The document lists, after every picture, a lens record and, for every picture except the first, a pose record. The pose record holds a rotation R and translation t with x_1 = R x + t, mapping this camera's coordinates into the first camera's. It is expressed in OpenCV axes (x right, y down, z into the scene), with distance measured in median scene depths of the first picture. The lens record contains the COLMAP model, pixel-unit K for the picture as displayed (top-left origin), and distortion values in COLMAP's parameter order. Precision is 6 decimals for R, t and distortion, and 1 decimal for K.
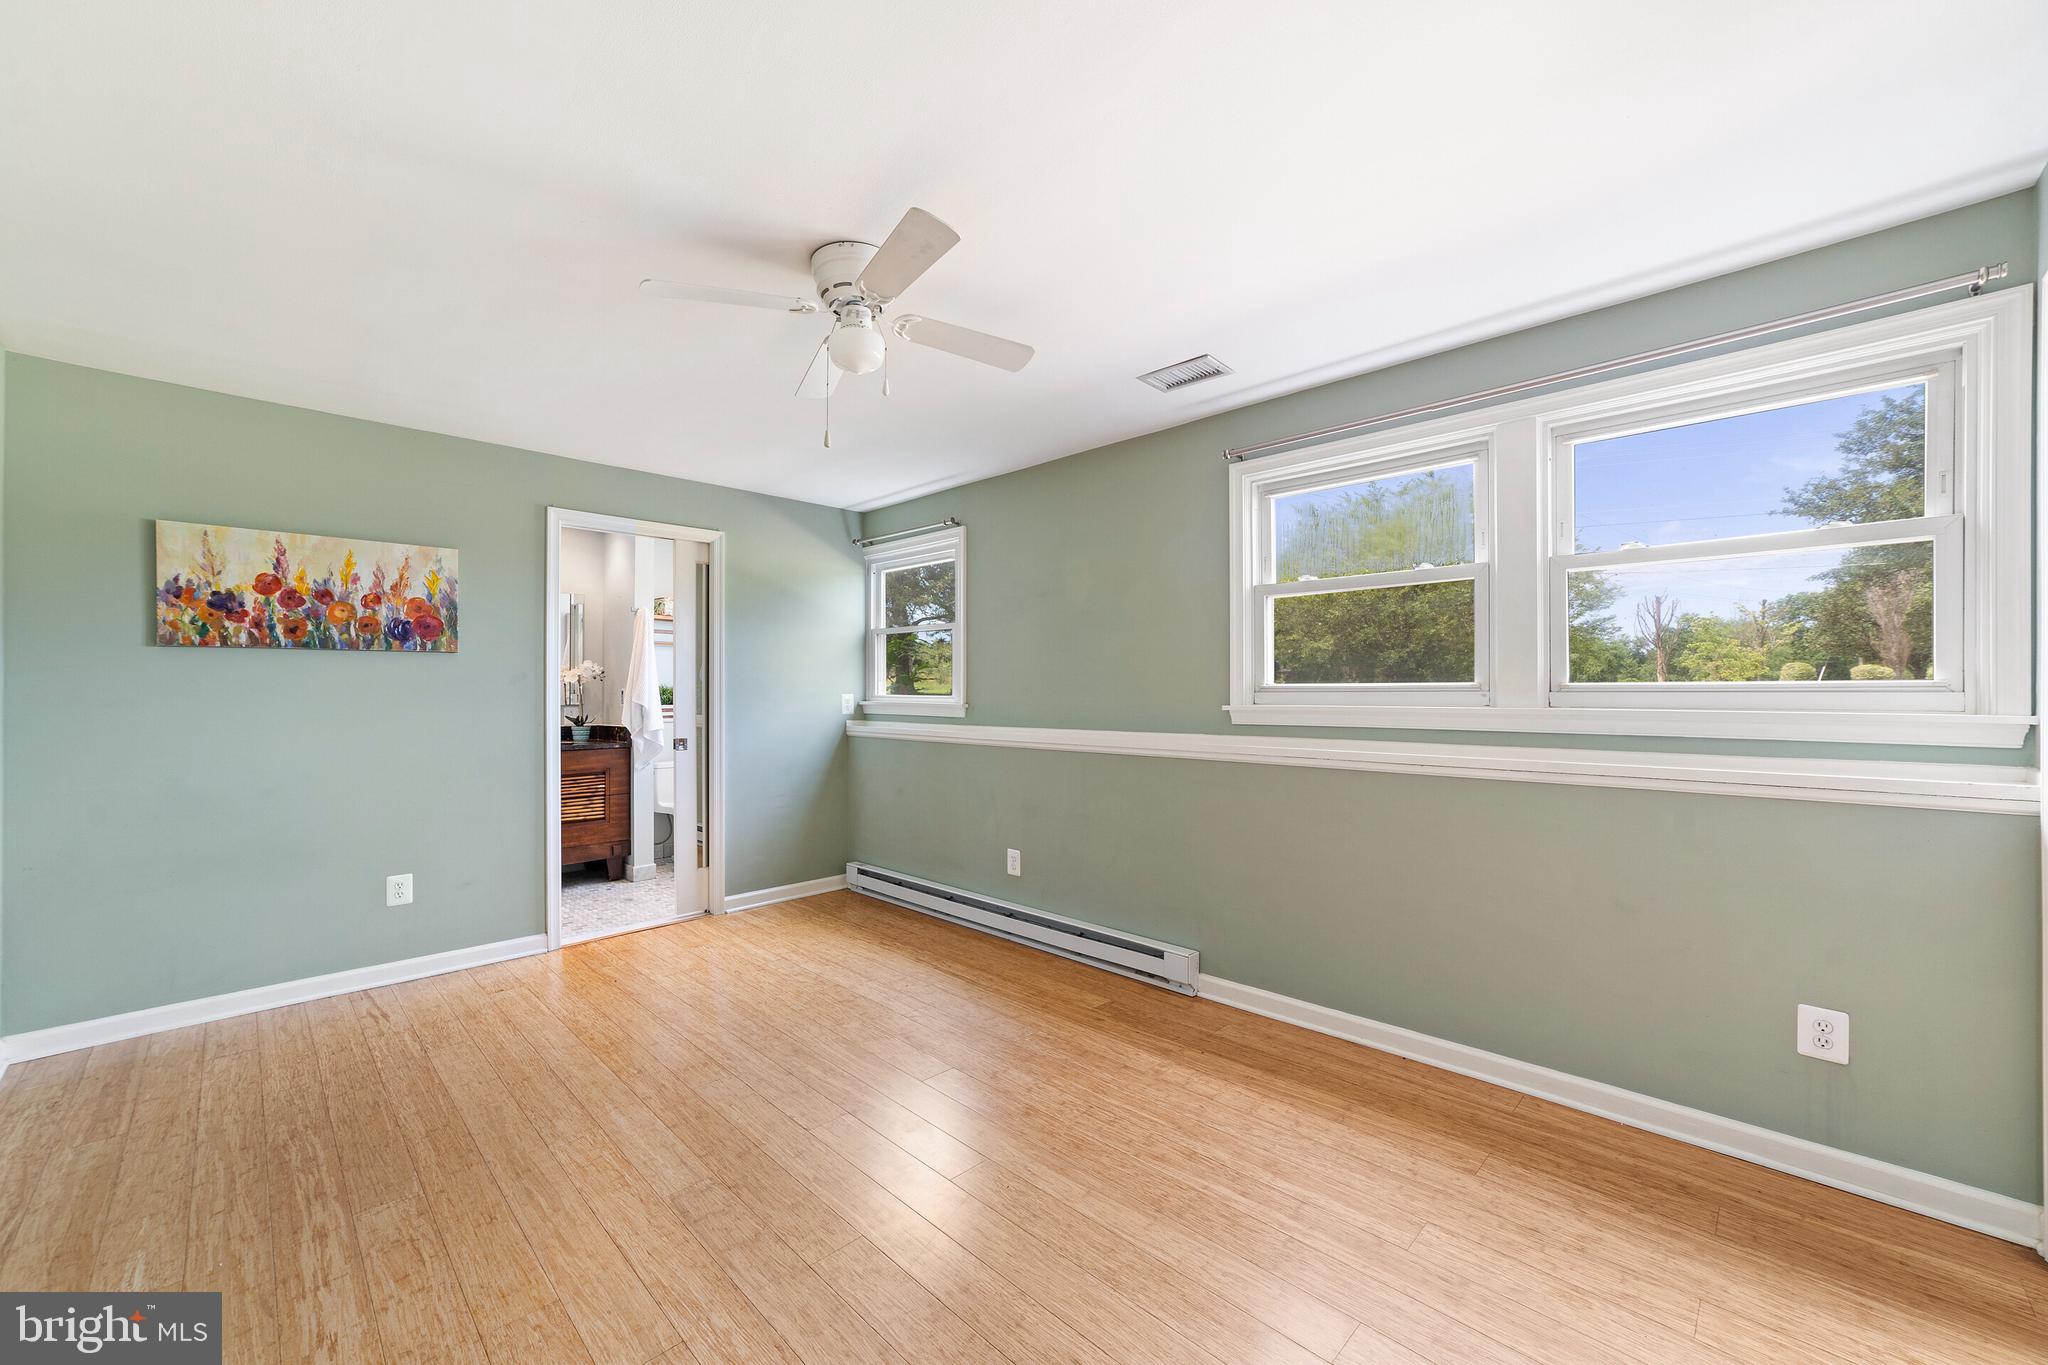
lens RADIAL K [[792.8, 0, 1025.3], [0, 792.8, 682.0], [0, 0, 1]] dist [-0.019310, 0.006278]
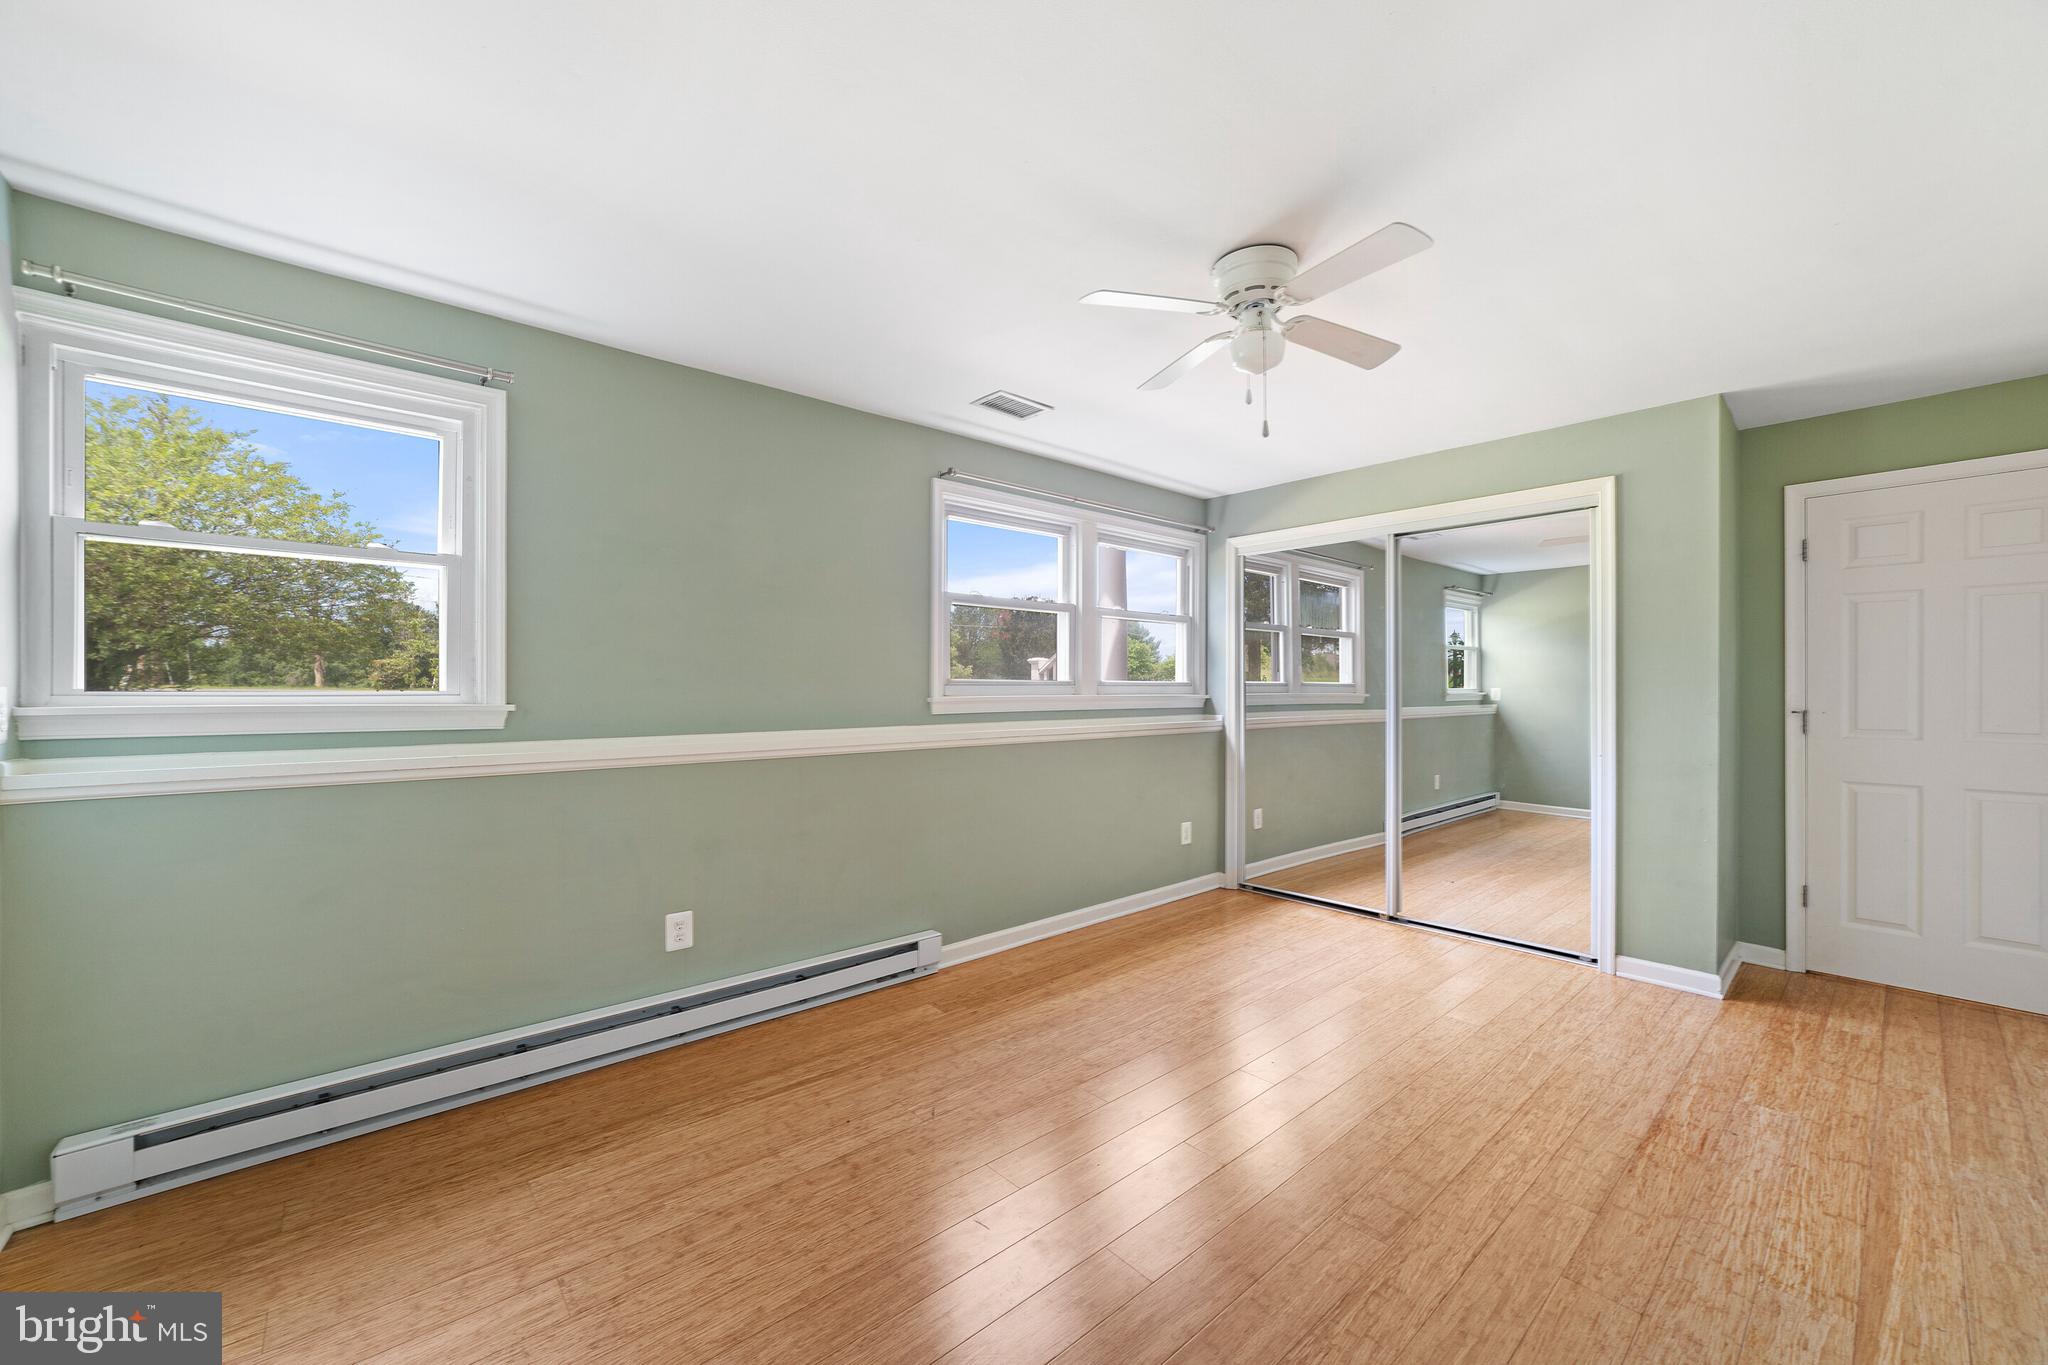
lens RADIAL K [[792.8, 0, 1002.5], [0, 792.8, 682.9], [0, 0, 1]] dist [-0.019310, 0.006278]
pose [[0.082995, 0.006744, 0.996527, -0.829075], [-0.015171, 0.999870, -0.005503, 0.013813], [-0.996435, -0.014662, 0.083086, 0.815656]]
